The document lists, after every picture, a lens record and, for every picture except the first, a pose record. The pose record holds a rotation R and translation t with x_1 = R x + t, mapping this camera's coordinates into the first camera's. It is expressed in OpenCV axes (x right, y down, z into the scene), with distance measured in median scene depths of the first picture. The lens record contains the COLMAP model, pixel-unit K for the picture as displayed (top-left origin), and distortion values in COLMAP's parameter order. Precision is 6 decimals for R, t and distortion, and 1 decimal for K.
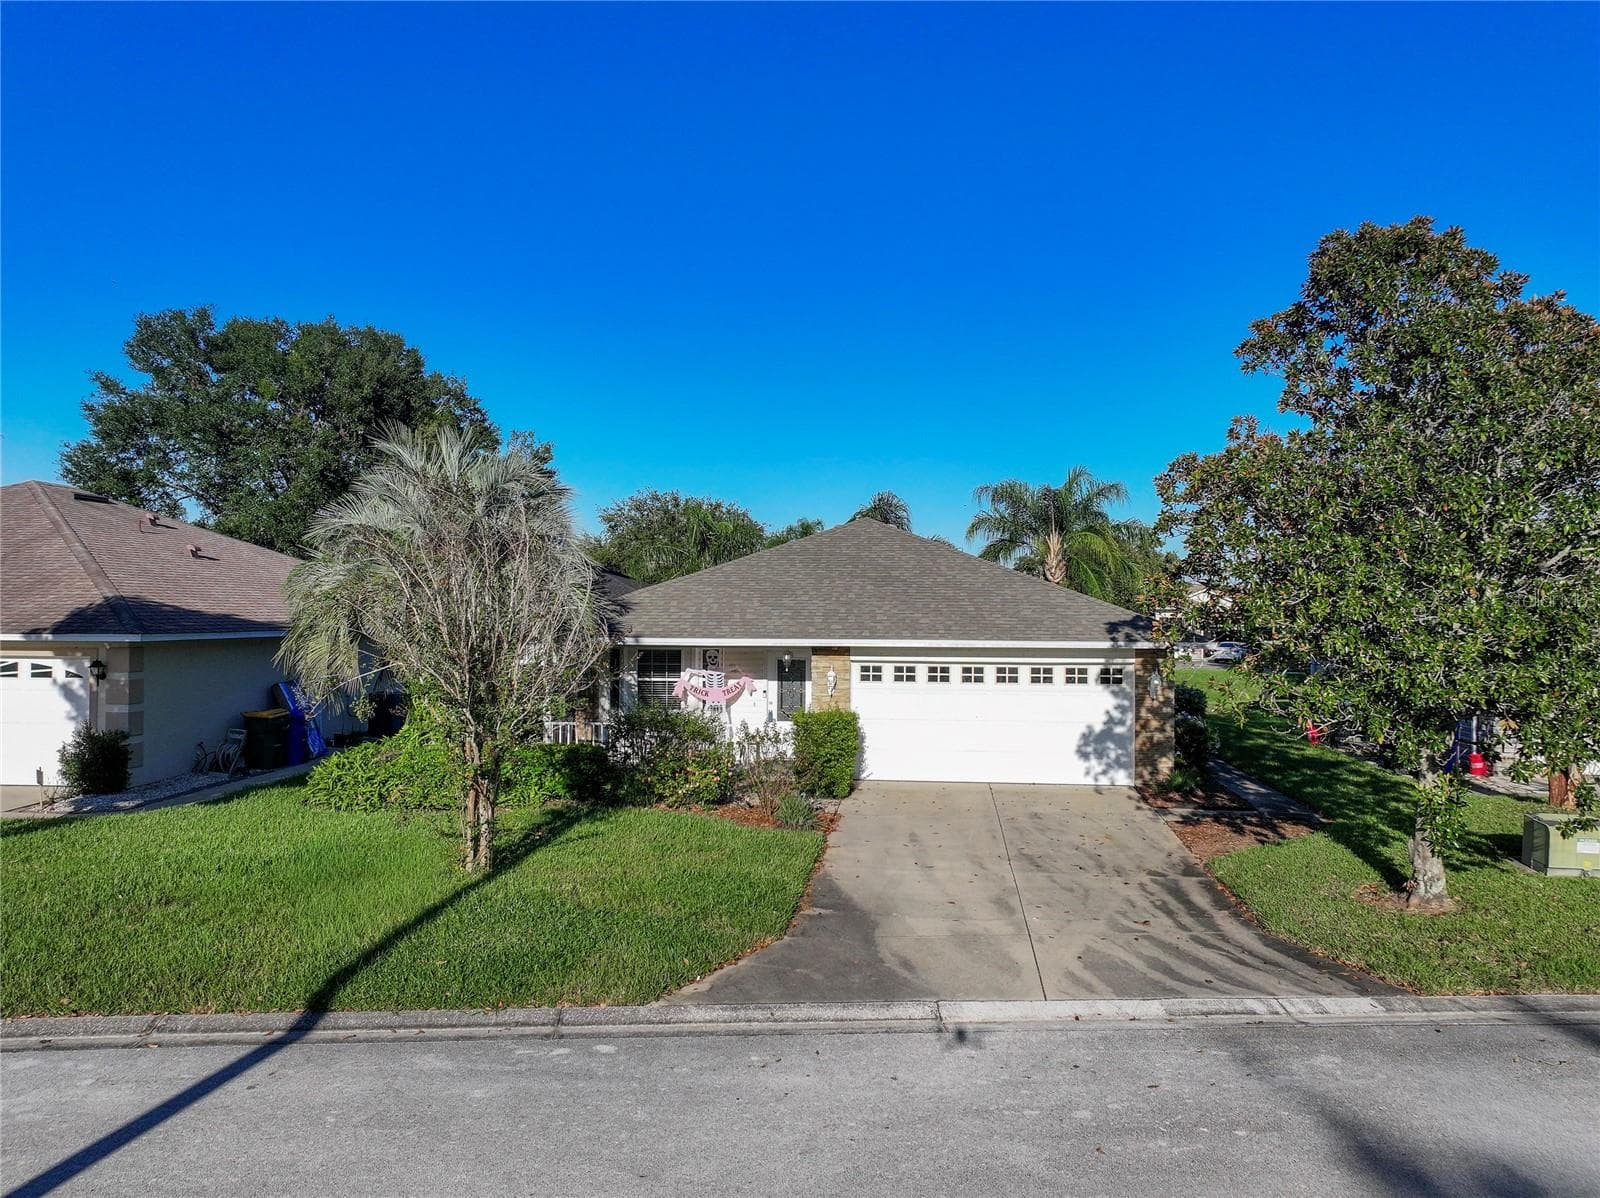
lens RADIAL K [[1259.3, 0, 799.0], [0, 1259.3, 608.1], [0, 0, 1]] dist [-0.001187, 0.017446]
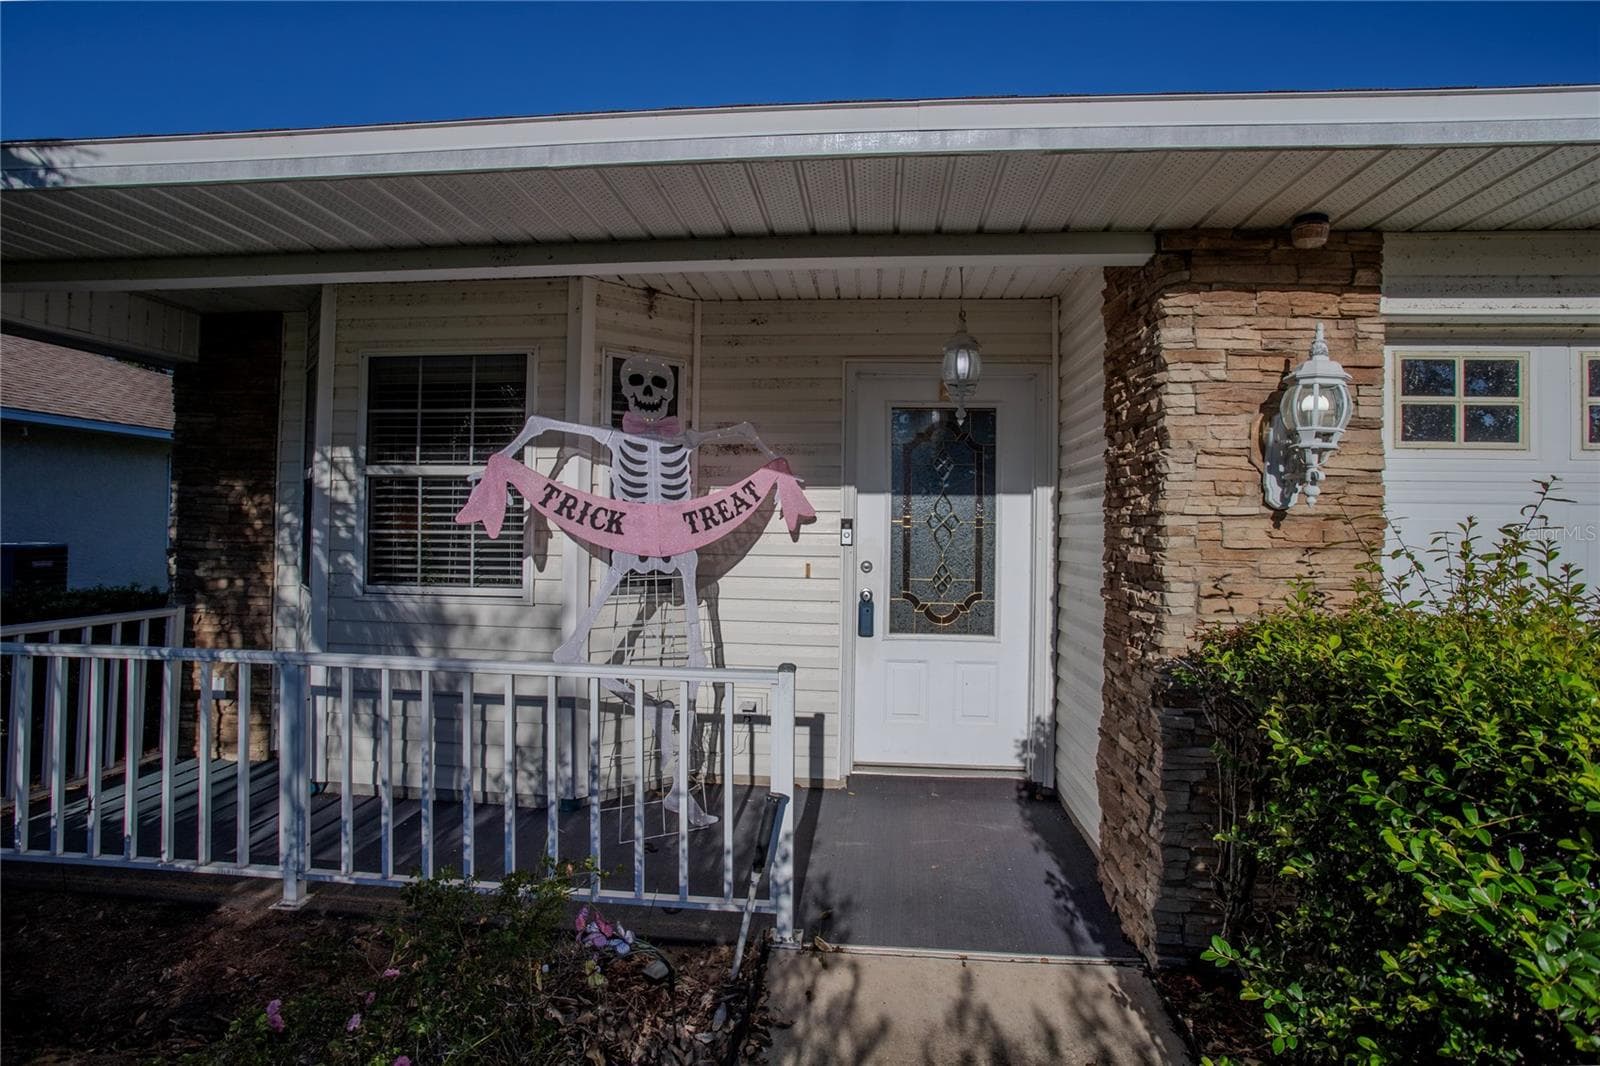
lens RADIAL K [[792.4, 0, 800.0], [0, 792.4, 533.0], [0, 0, 1]] dist [-0.024448, -0.000199]
pose [[0.999642, 0.013953, 0.022810, -0.049794], [-0.014117, 0.999876, 0.007018, 0.082697], [-0.022709, -0.007338, 0.999715, 1.022207]]
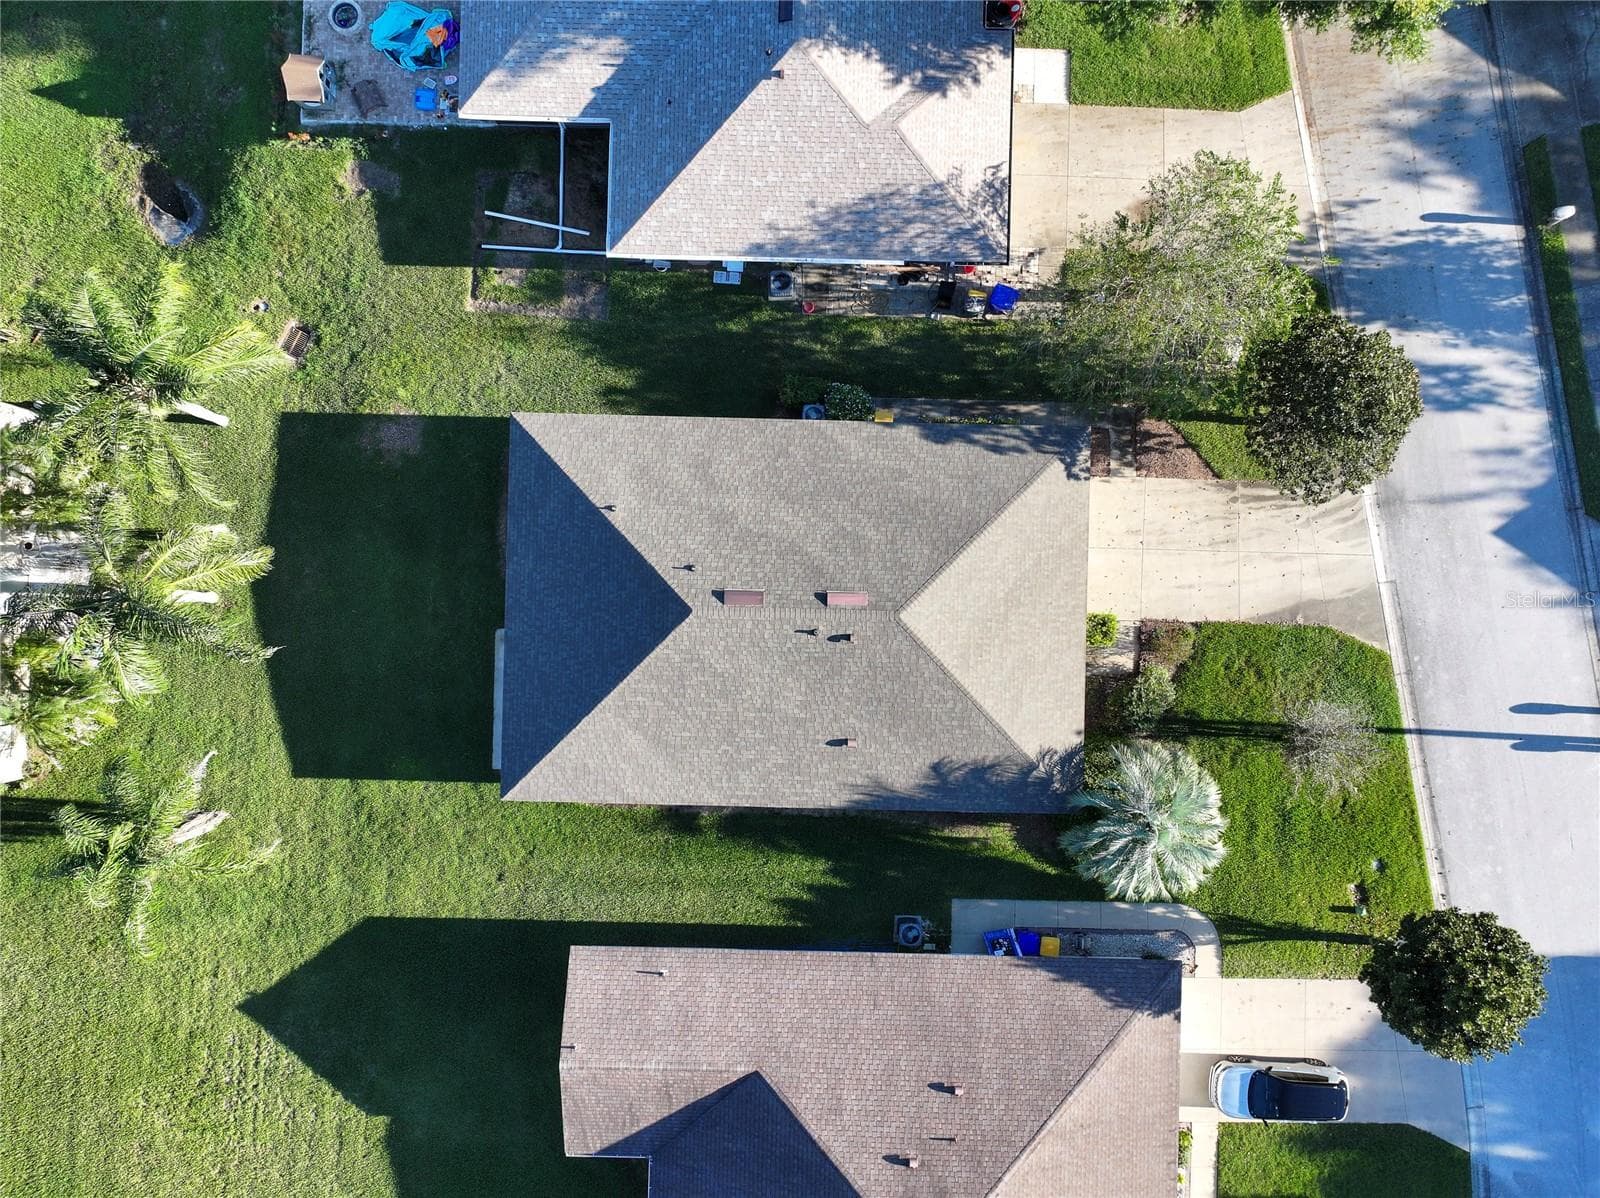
lens RADIAL K [[1202.1, 0, 800.0], [0, 1202.1, 599.0], [0, 0, 1]] dist [0.004214, 0.004515]
pose [[-0.081761, -0.996647, 0.003001, 0.115518], [-0.000925, 0.003087, 0.999995, -2.058319], [-0.996652, 0.081758, -0.001174, 1.670844]]
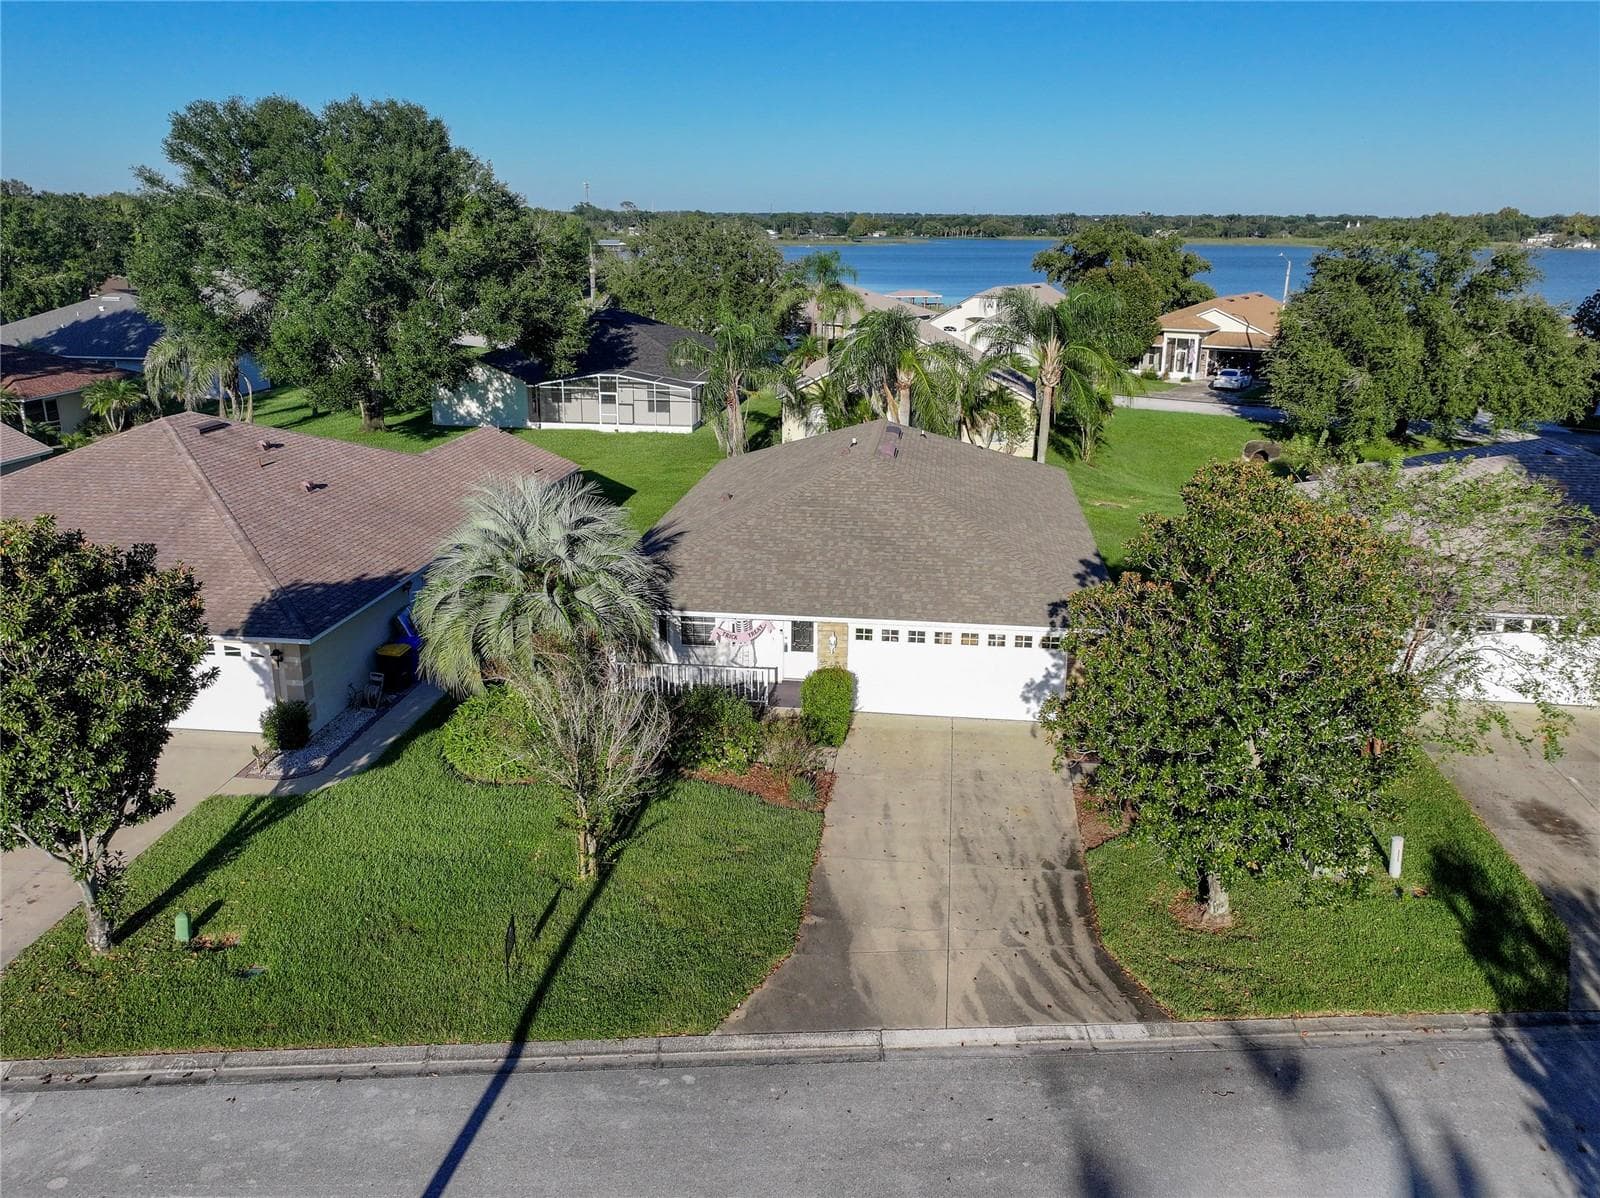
lens RADIAL K [[1259.3, 0, 799.0], [0, 1259.3, 608.1], [0, 0, 1]] dist [-0.001187, 0.017446]
pose [[0.999855, 0.005913, -0.015960, 0.013804], [-0.000910, 0.954941, 0.296793, -0.429591], [0.016996, -0.296736, 0.954808, -0.261630]]
